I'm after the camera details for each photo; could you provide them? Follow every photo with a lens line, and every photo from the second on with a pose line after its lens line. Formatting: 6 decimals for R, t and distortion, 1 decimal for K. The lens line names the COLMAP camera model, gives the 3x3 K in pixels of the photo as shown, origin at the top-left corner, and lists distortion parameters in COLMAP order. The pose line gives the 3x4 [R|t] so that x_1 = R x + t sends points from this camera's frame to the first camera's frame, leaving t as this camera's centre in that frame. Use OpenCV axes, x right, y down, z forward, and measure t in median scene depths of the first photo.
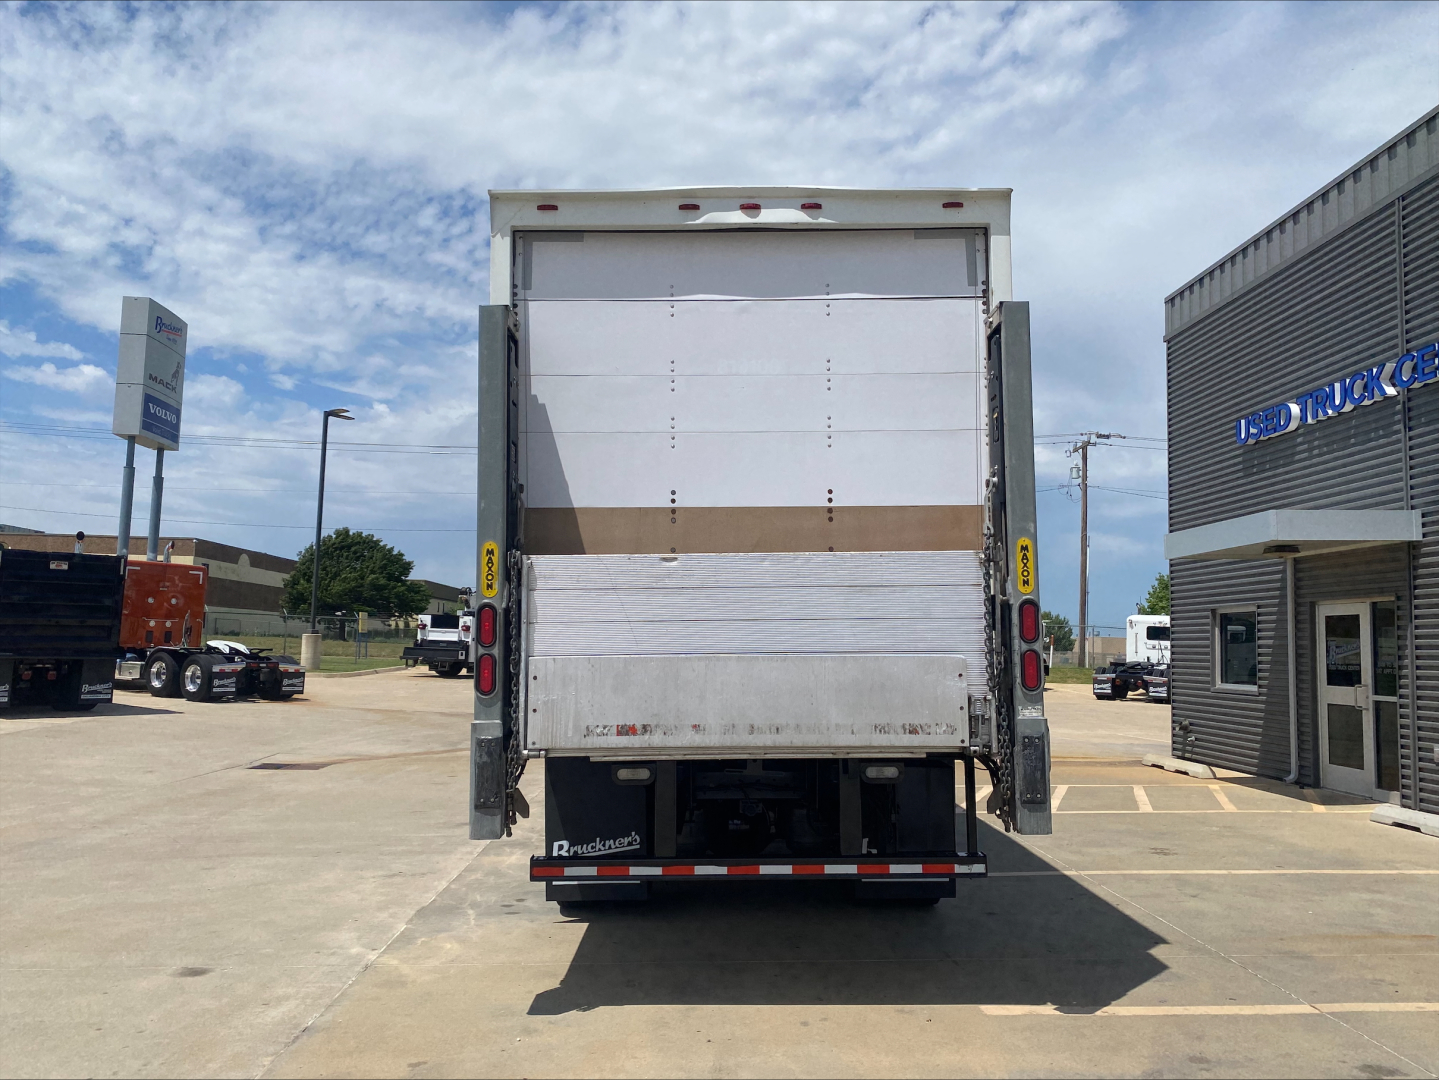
lens RADIAL K [[1072.5, 0, 720.0], [0, 1072.5, 550.3], [0, 0, 1]] dist [0.028803, -0.005099]
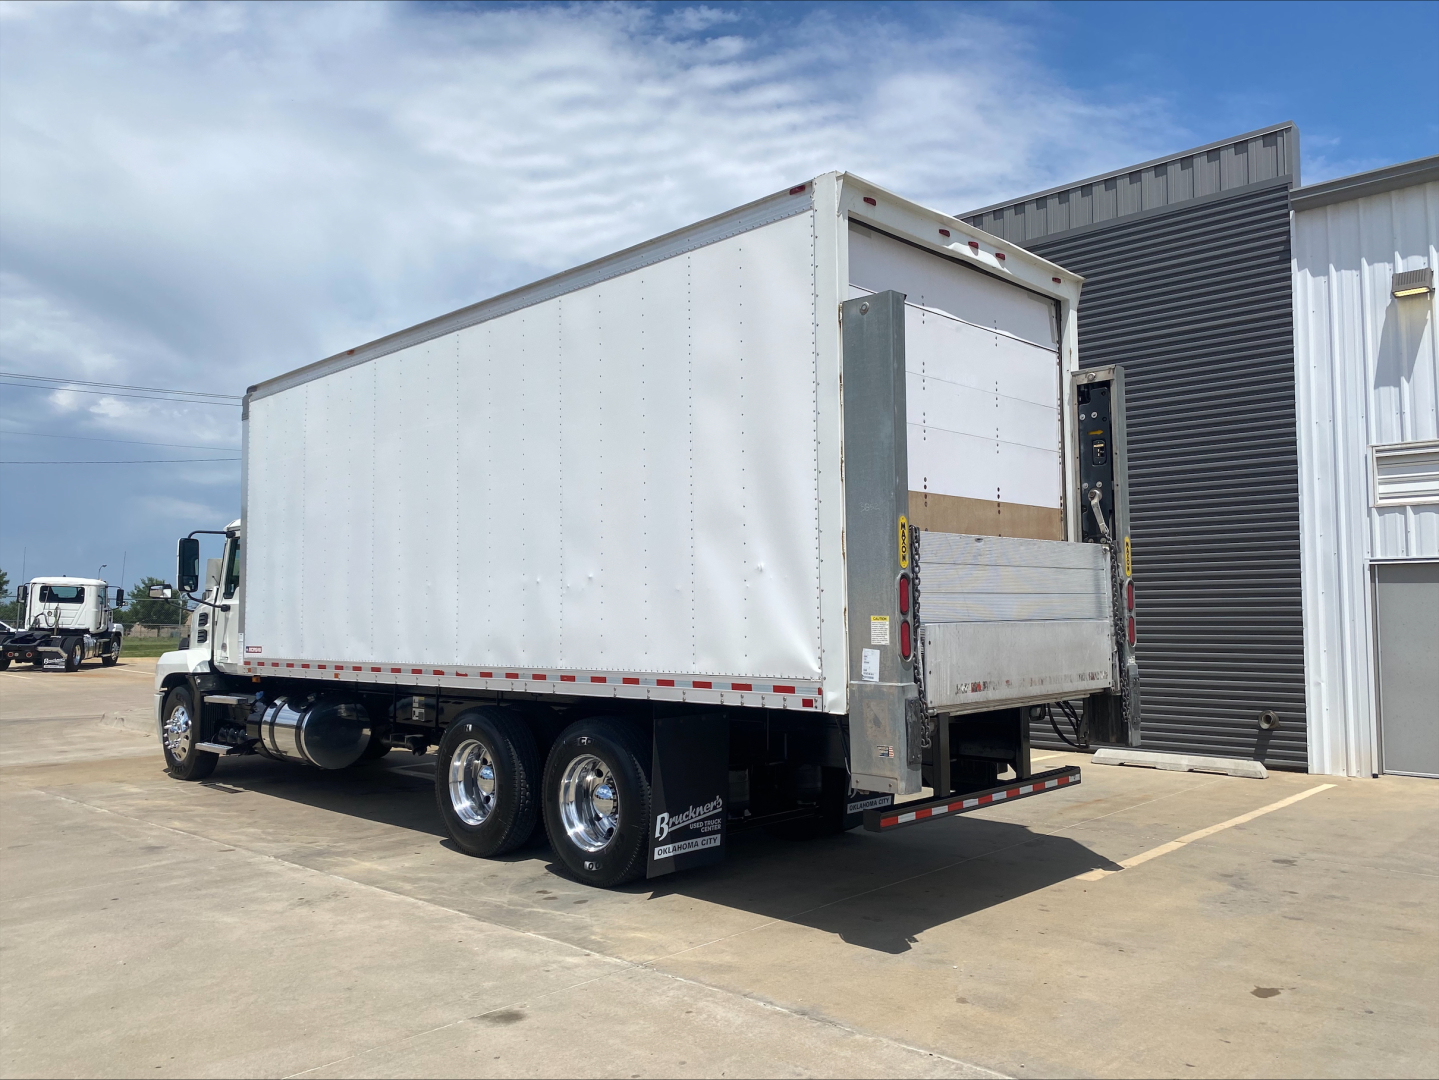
lens RADIAL K [[1089.5, 0, 715.1], [0, 1089.5, 531.9], [0, 0, 1]] dist [0.026284, -0.020155]
pose [[0.703644, 0.051320, 0.708697, -1.014044], [-0.061880, 0.998025, -0.010833, 0.027888], [-0.707853, -0.036232, 0.705430, 0.339071]]
